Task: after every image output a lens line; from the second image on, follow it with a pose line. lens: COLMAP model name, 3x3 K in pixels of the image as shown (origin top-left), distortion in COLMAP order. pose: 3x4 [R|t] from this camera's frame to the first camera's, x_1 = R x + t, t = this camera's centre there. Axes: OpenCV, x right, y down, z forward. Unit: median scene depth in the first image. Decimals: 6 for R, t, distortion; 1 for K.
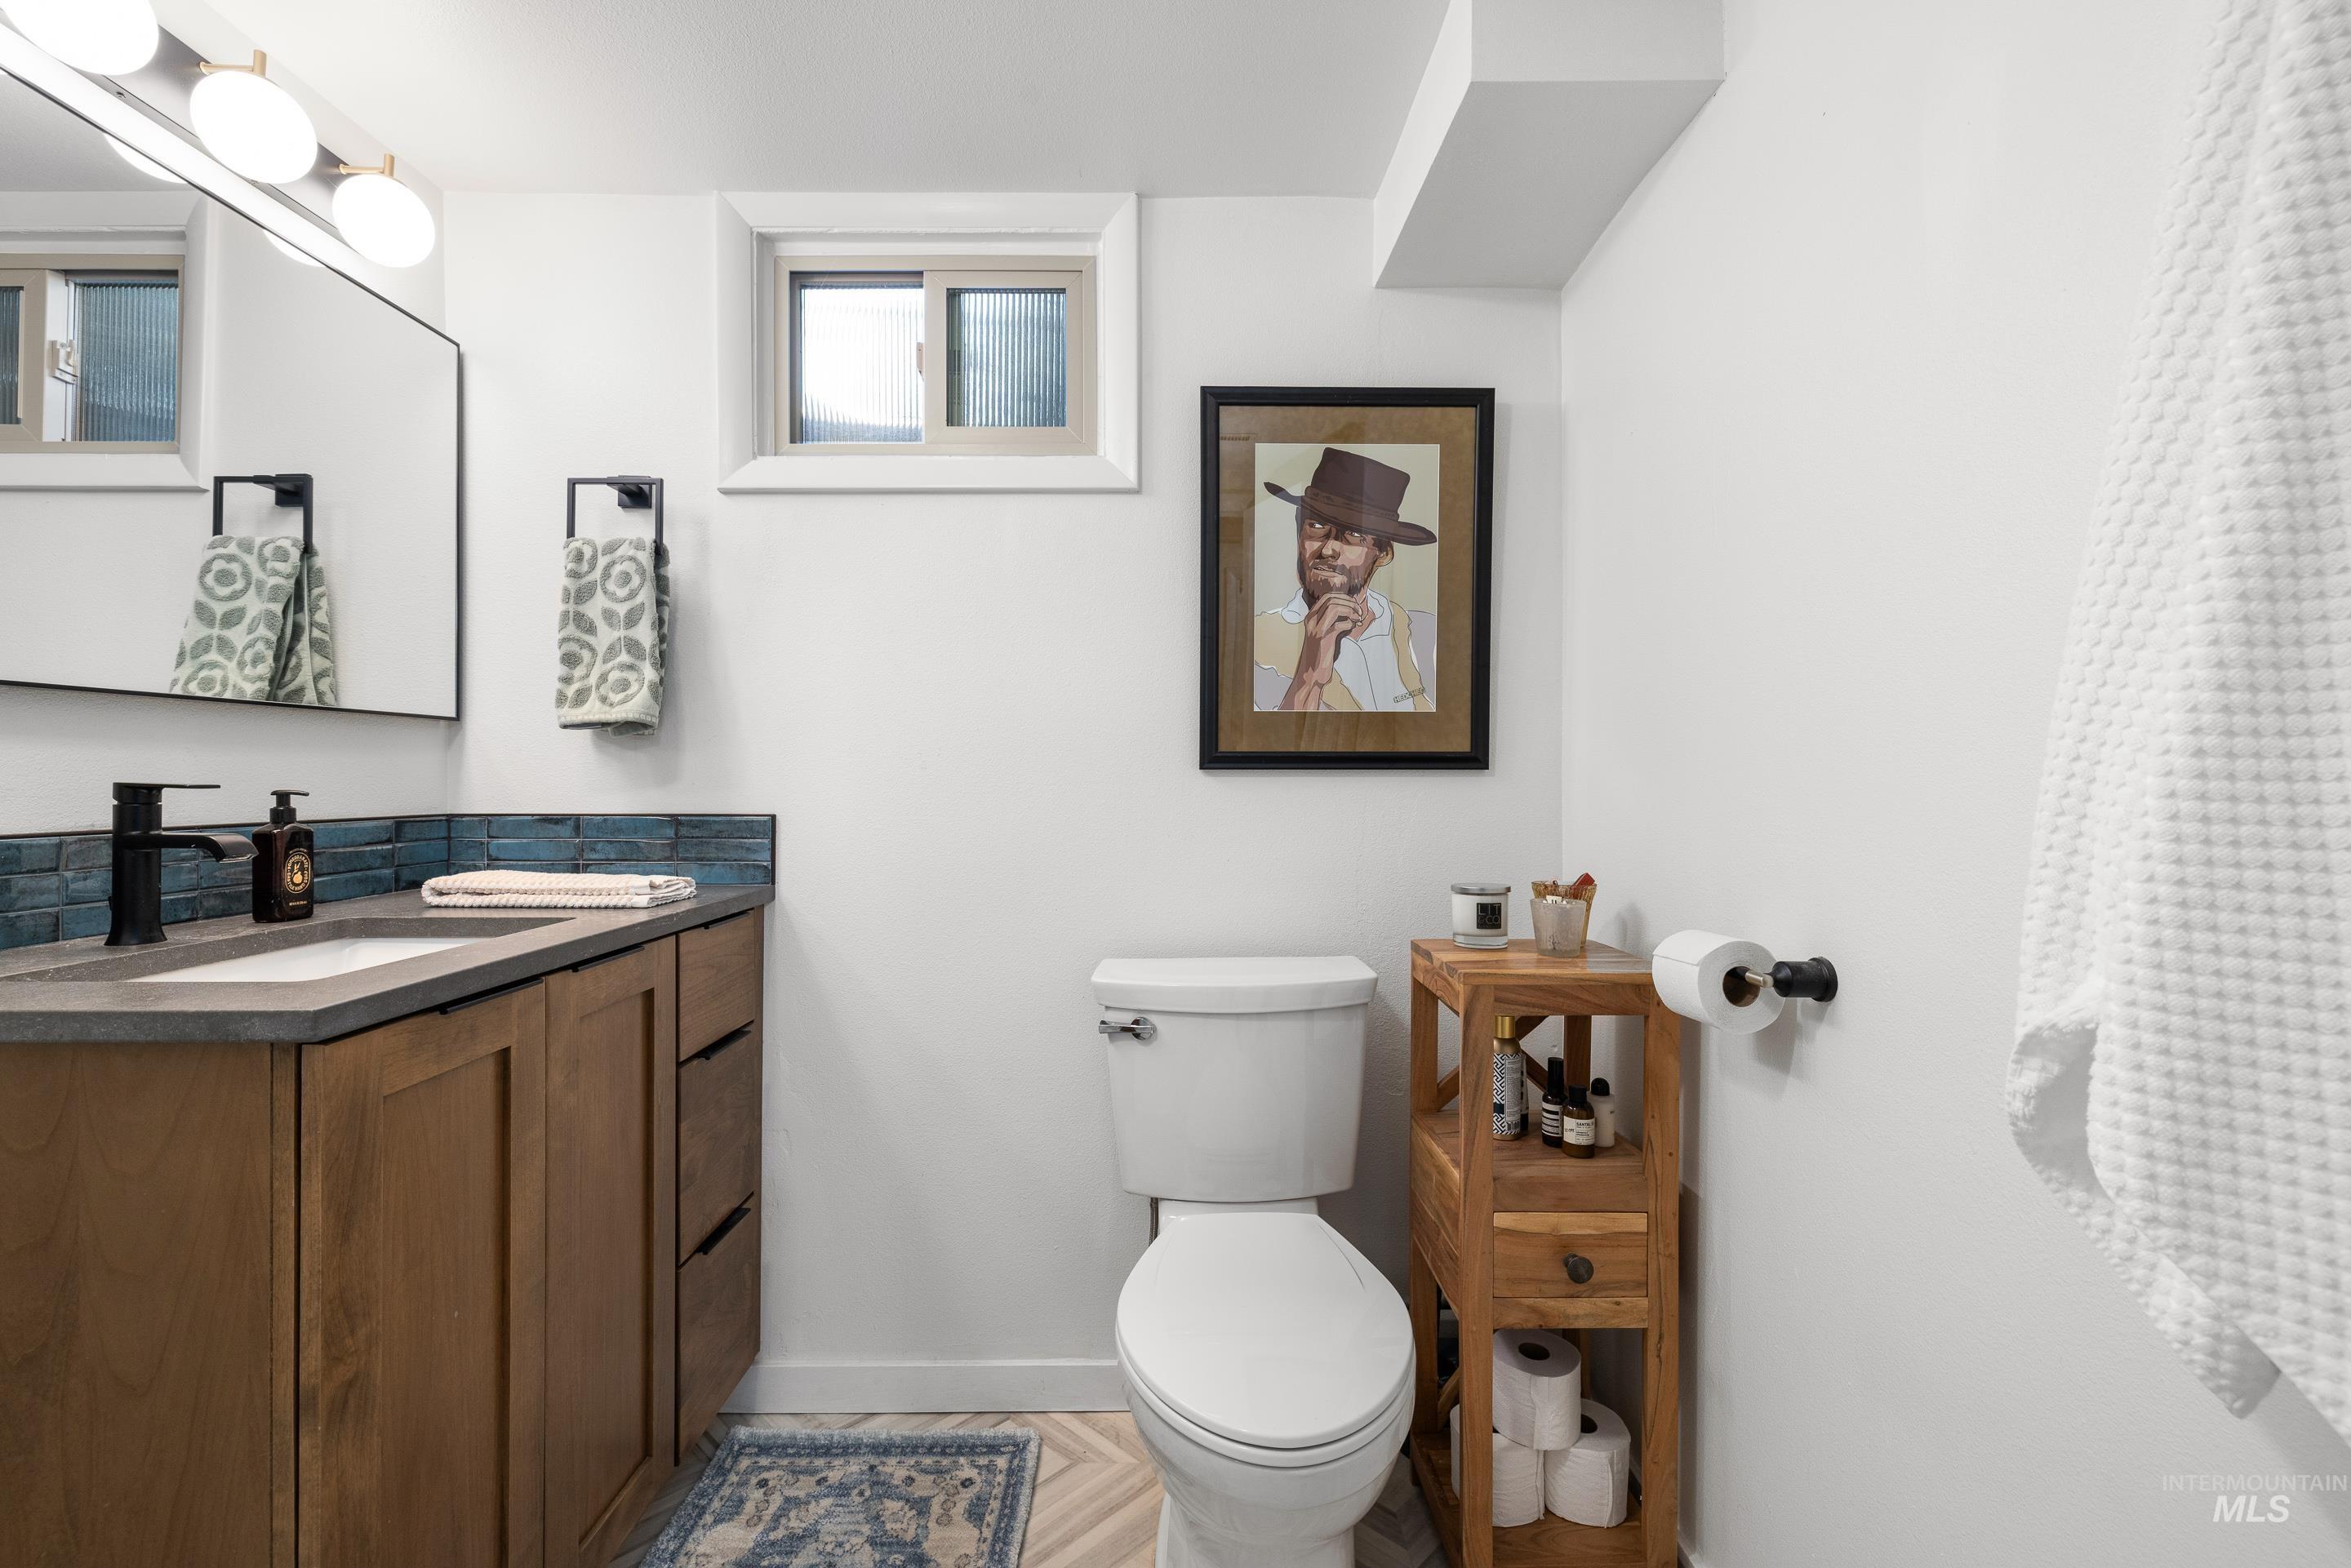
lens RADIAL K [[1138.2, 0, 1143.6], [0, 1138.2, 783.7], [0, 0, 1]] dist [-0.000238, -0.000033]
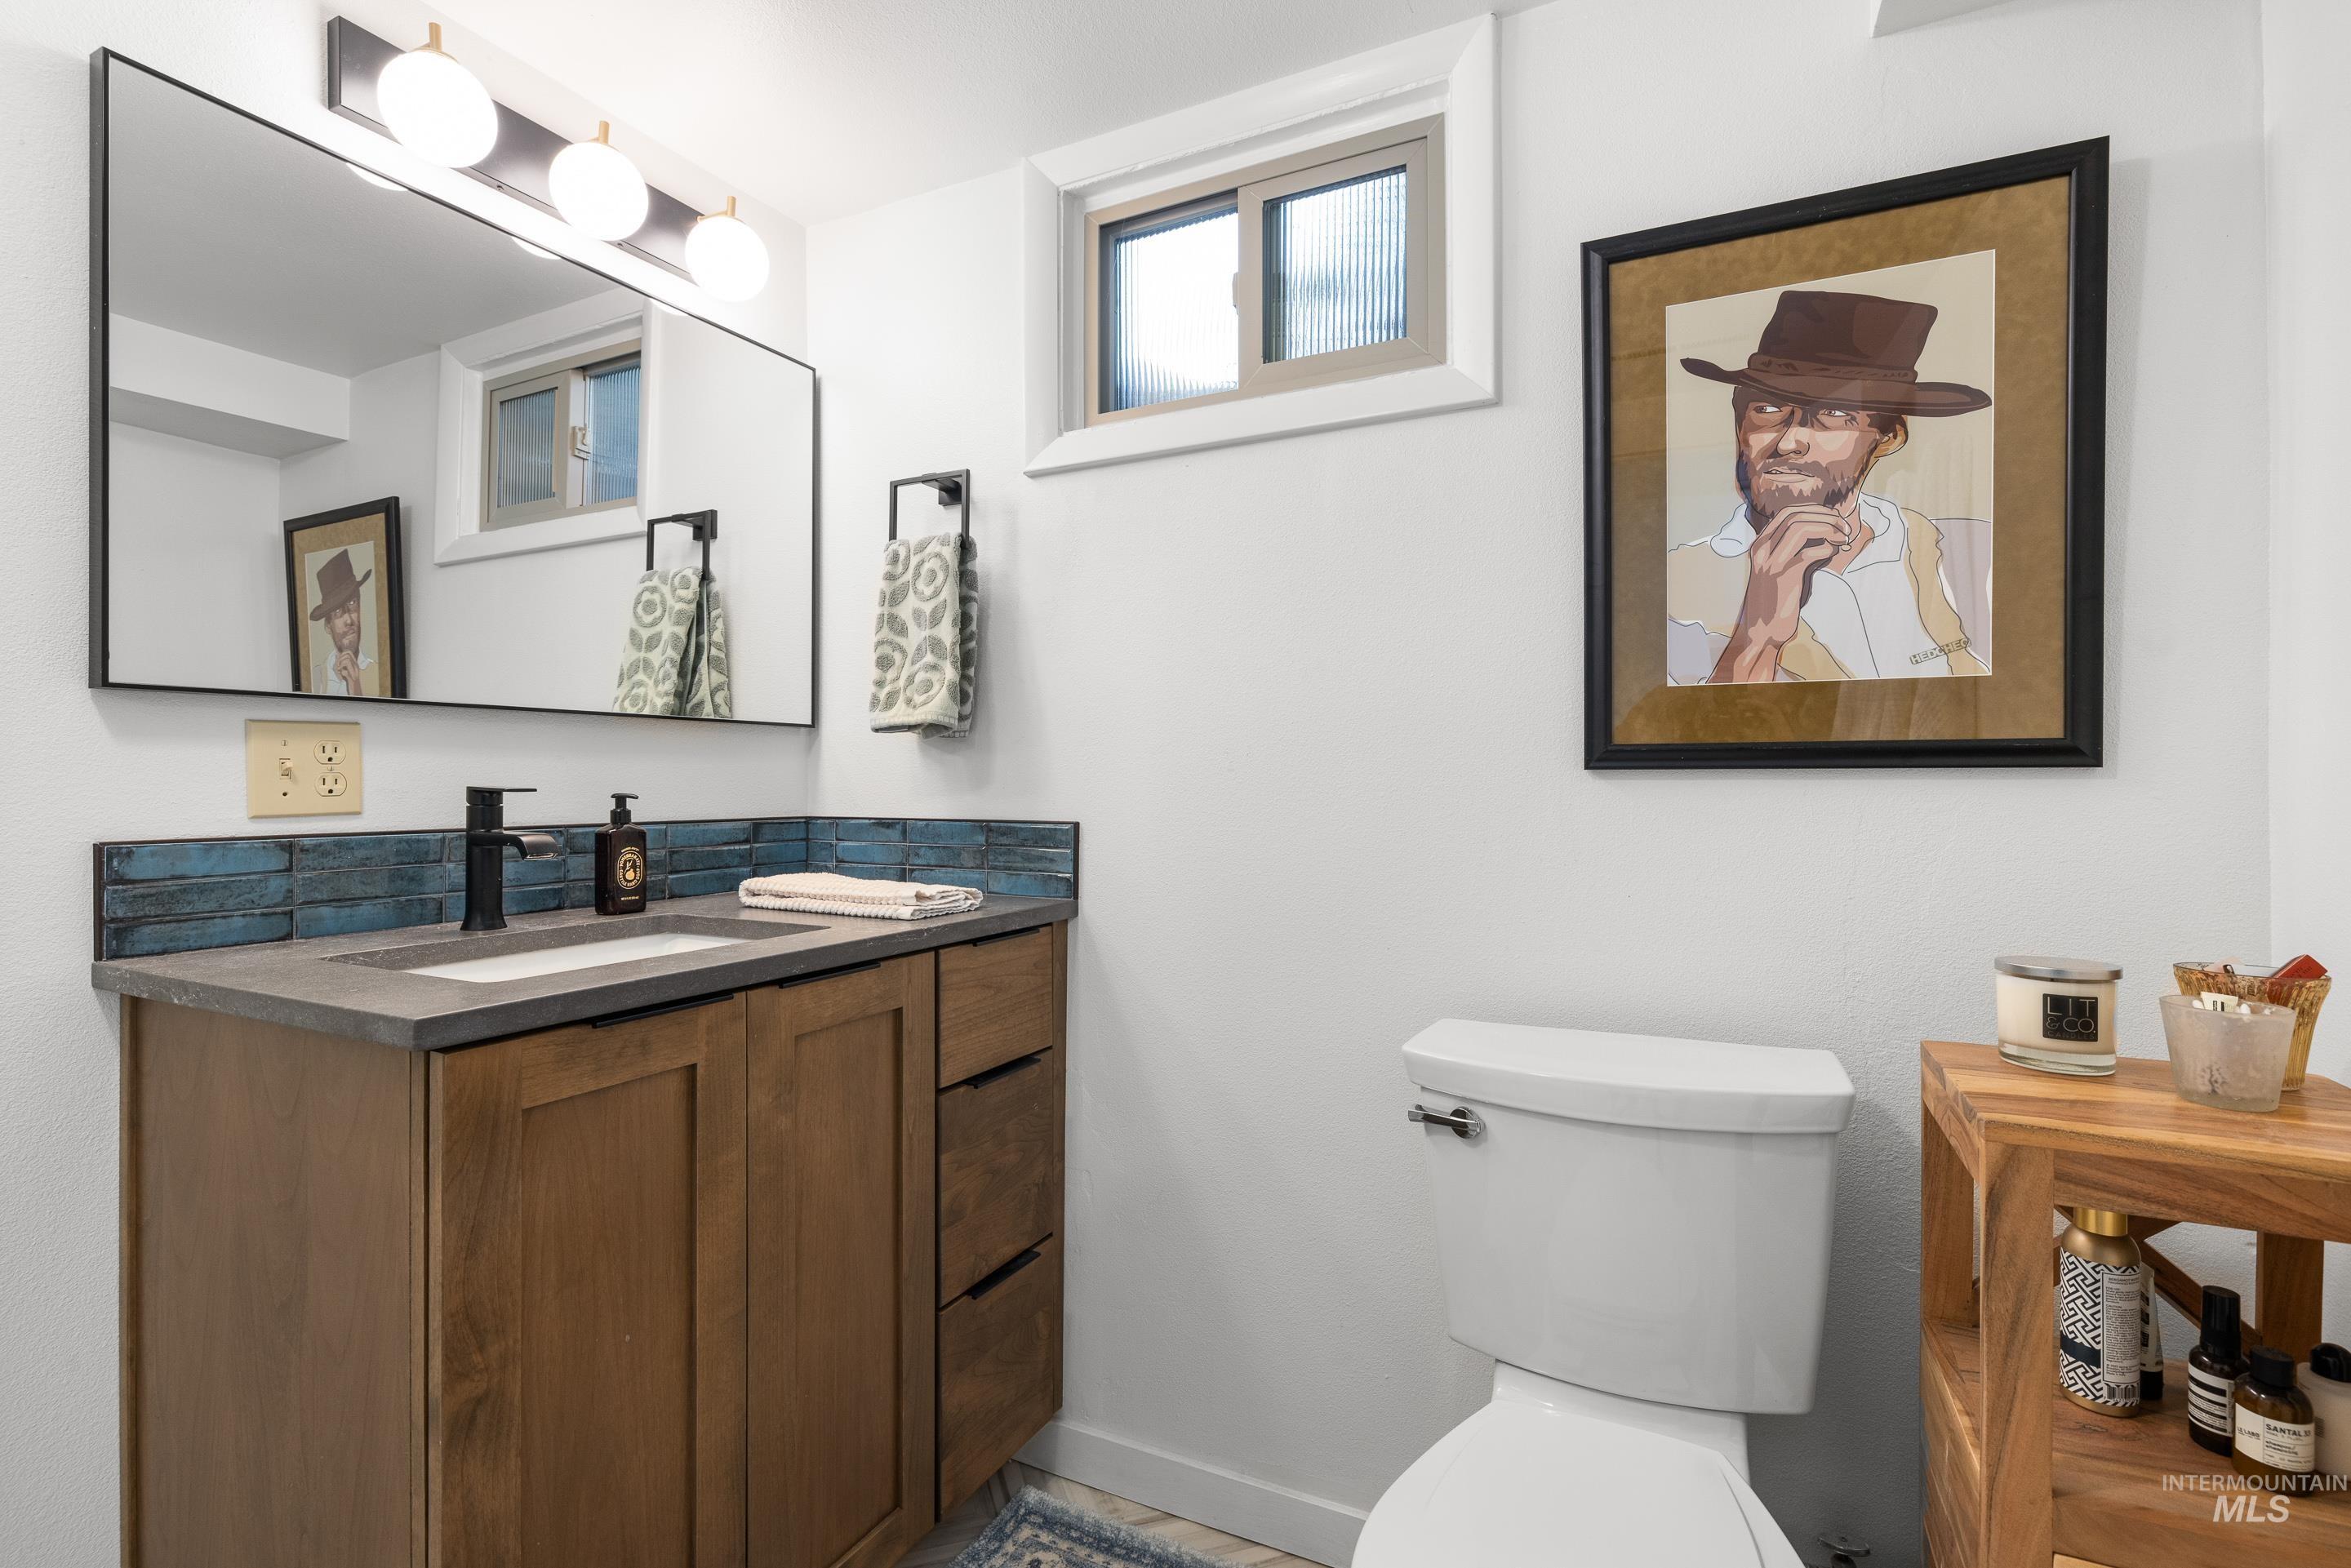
lens RADIAL K [[1079.0, 0, 1172.5], [0, 1079.0, 780.2], [0, 0, 1]] dist [-0.008383, 0.001379]
pose [[0.873441, -0.001546, -0.486927, 0.169849], [-0.001240, 0.999985, -0.005399, -0.001826], [0.486928, 0.005320, 0.873426, 0.296611]]
